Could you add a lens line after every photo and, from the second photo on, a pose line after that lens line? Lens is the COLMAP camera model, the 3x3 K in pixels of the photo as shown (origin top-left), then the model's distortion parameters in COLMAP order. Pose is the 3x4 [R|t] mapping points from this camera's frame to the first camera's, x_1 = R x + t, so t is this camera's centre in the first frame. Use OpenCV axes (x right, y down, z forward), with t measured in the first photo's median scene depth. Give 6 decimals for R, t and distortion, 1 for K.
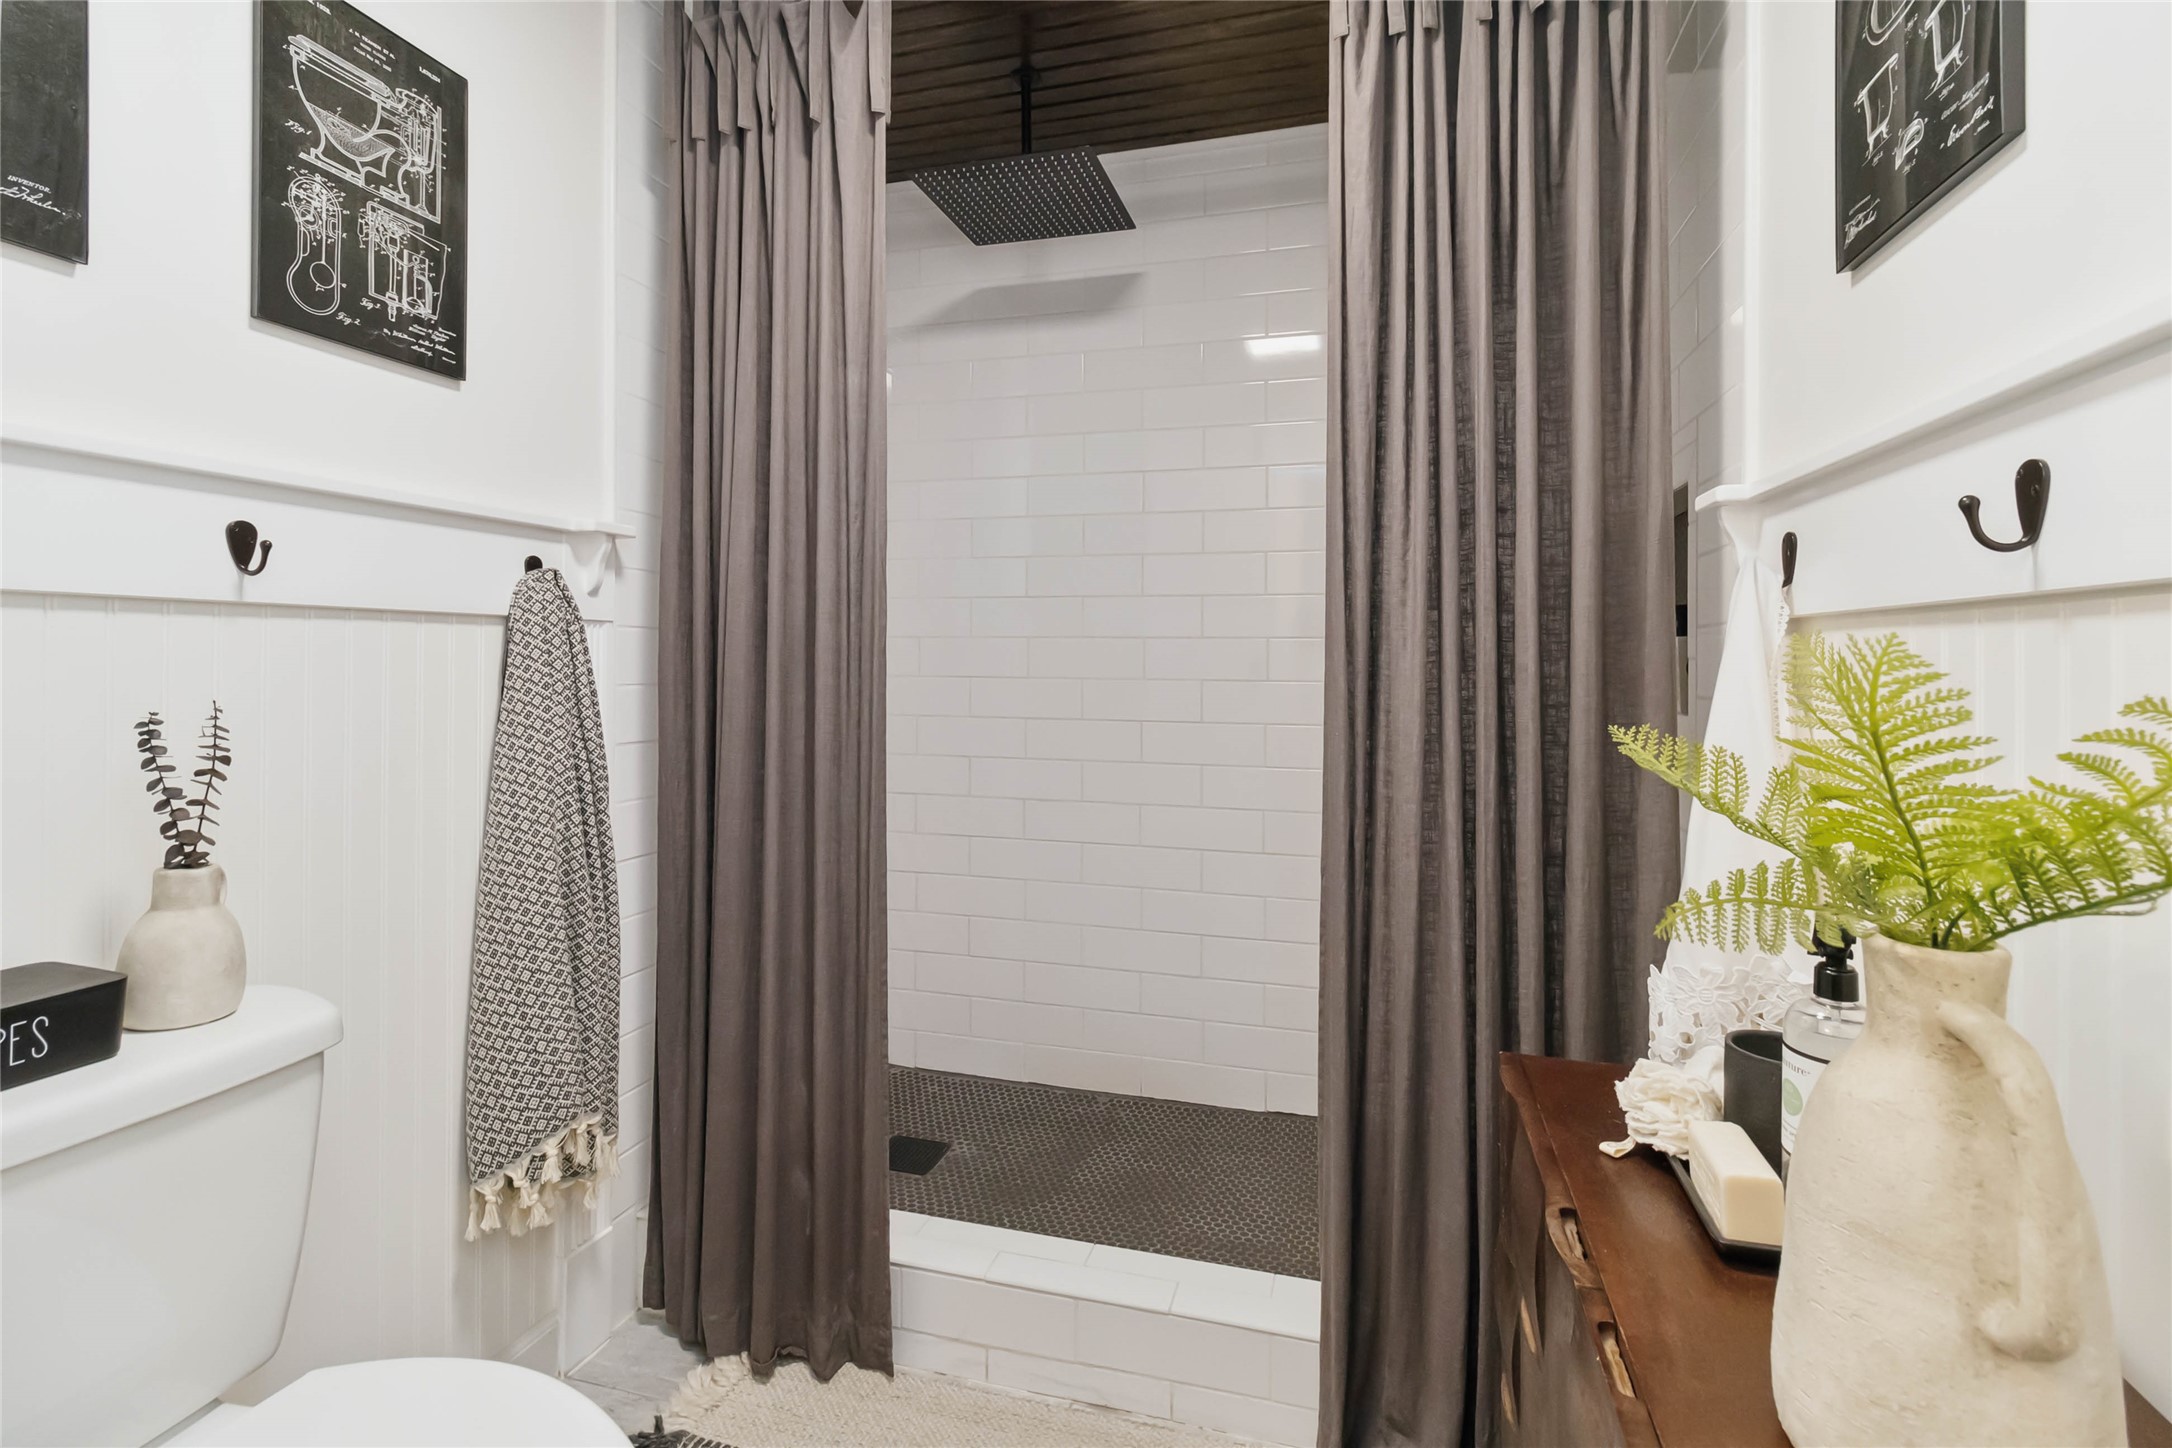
lens RADIAL K [[1022.9, 0, 1083.8], [0, 1022.9, 684.2], [0, 0, 1]] dist [-0.002619, -0.000165]
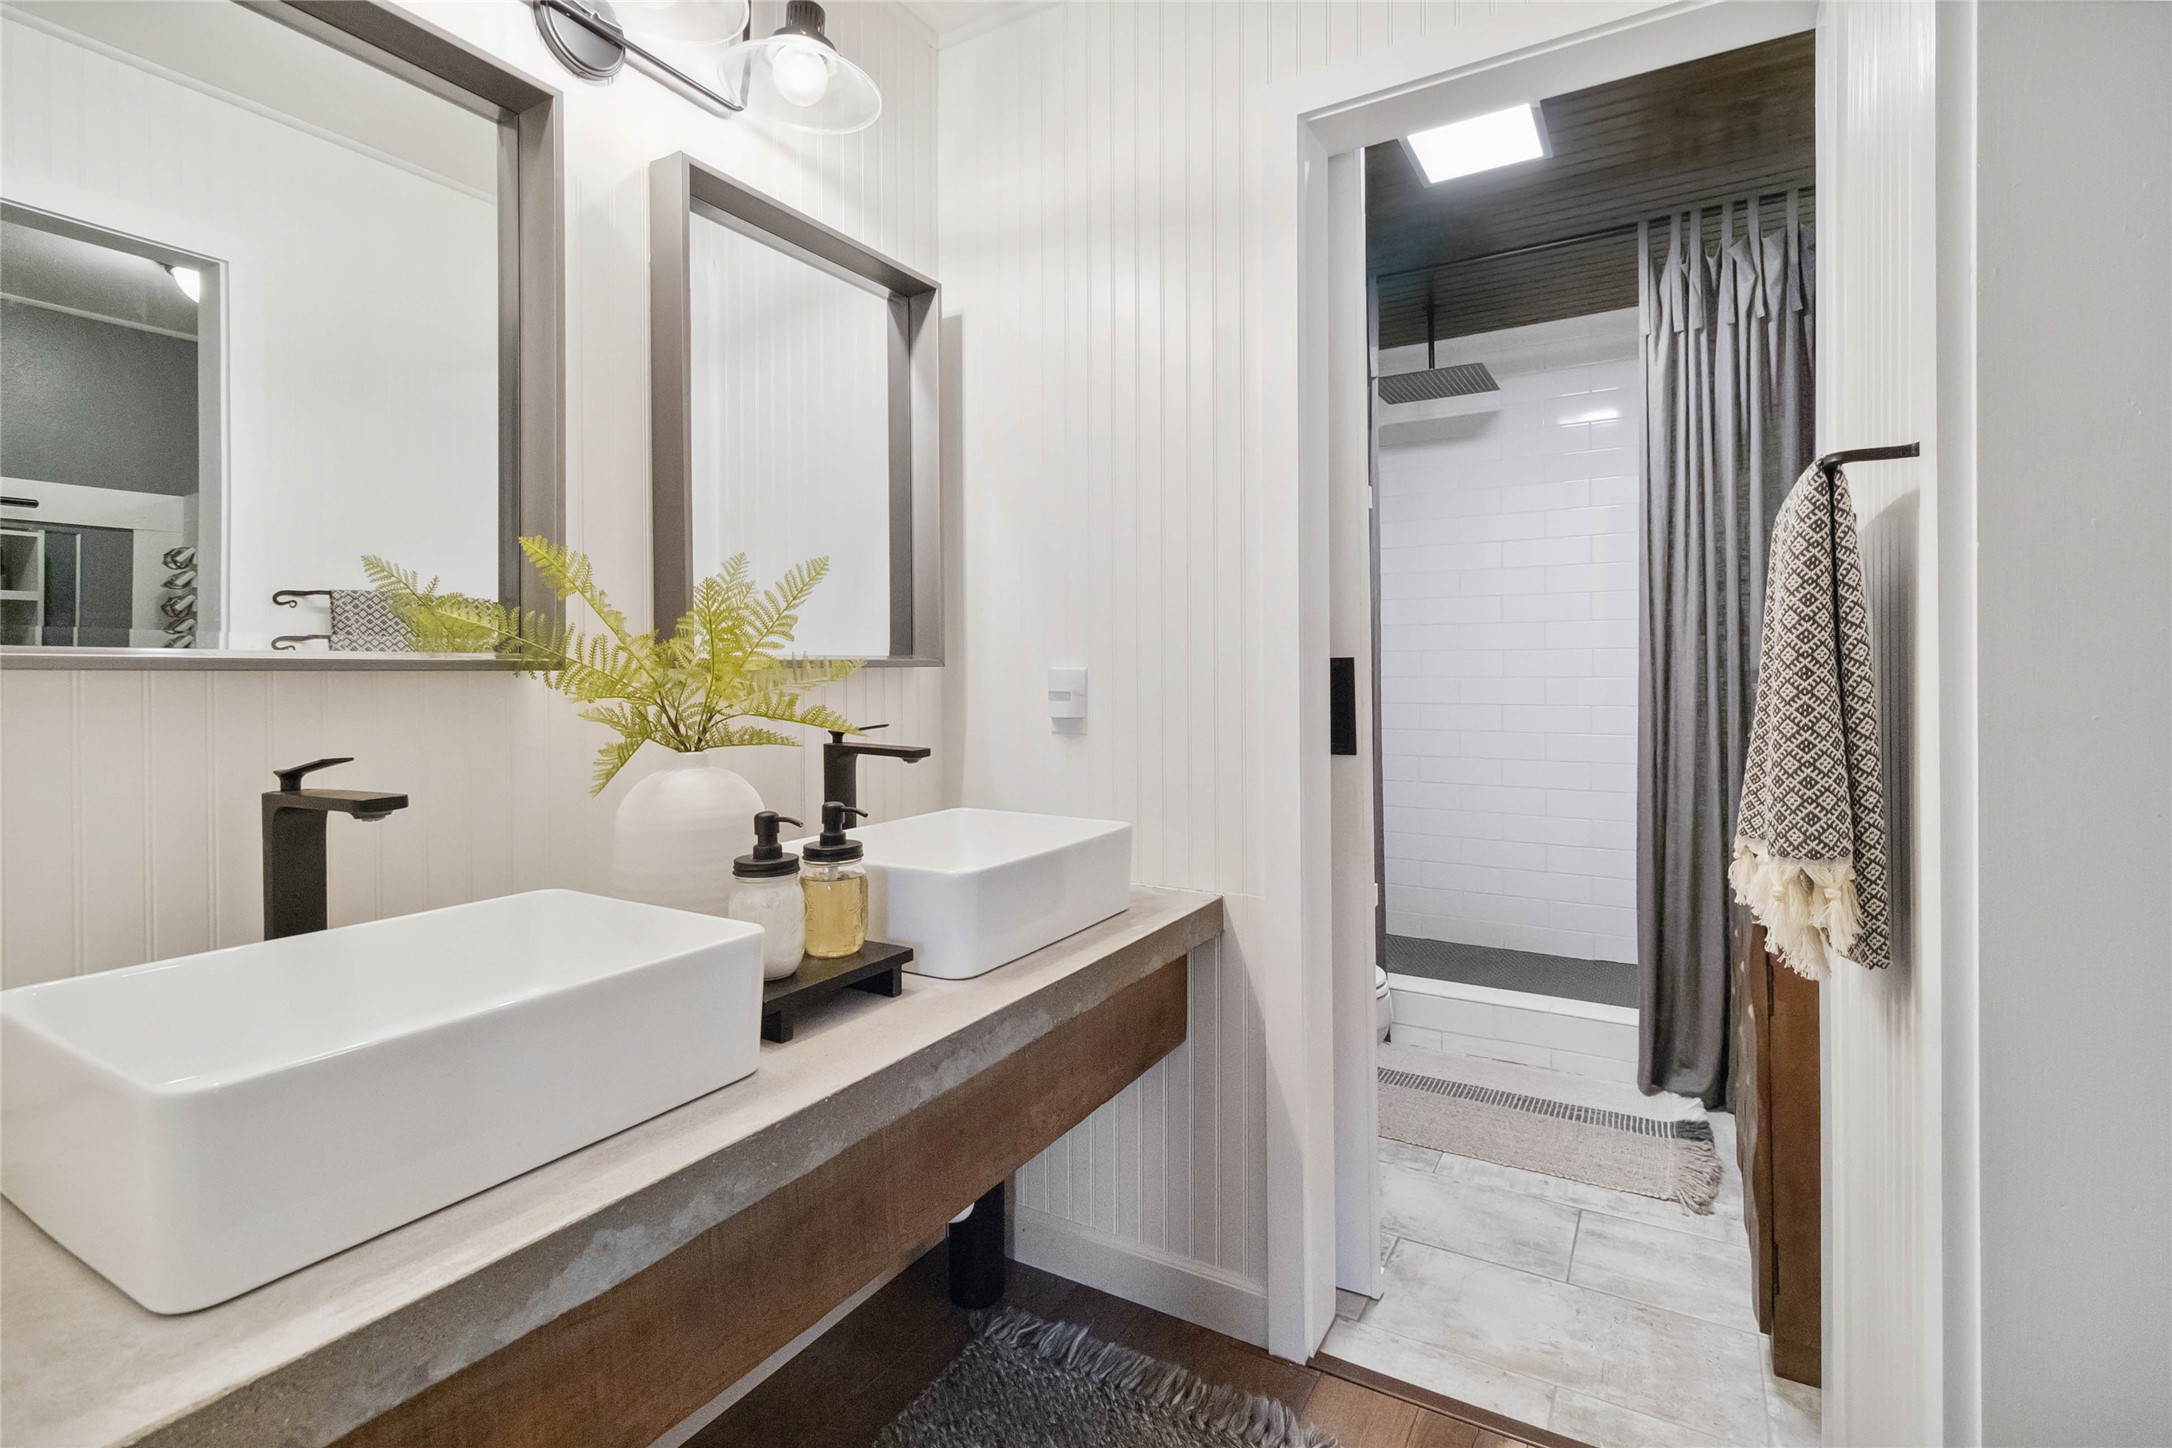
lens RADIAL K [[1006.6, 0, 1099.4], [0, 1006.6, 696.6], [0, 0, 1]] dist [0.004073, 0.000108]
pose [[0.970203, -0.008473, -0.242147, -0.286642], [0.009720, 0.999945, 0.003956, 0.021785], [0.242100, -0.006192, 0.970232, -1.071122]]
